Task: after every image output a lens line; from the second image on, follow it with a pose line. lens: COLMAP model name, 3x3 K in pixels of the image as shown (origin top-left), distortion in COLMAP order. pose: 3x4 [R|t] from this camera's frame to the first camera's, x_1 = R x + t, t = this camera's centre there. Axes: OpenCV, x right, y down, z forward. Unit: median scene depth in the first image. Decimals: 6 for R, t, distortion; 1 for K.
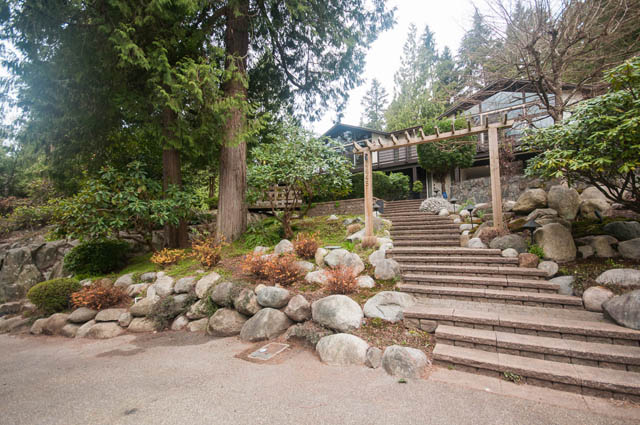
lens RADIAL K [[283.9, 0, 330.7], [0, 283.9, 215.9], [0, 0, 1]] dist [-0.014261, -0.000360]
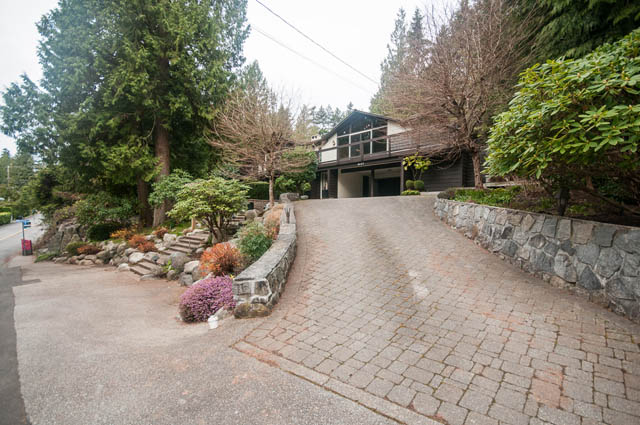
lens RADIAL K [[283.9, 0, 330.7], [0, 283.9, 215.9], [0, 0, 1]] dist [-0.014261, -0.000360]
pose [[0.980825, 0.024285, -0.193374, 1.785320], [-0.002802, 0.993861, 0.110602, -0.296916], [0.194873, -0.107939, 0.974871, -0.985164]]
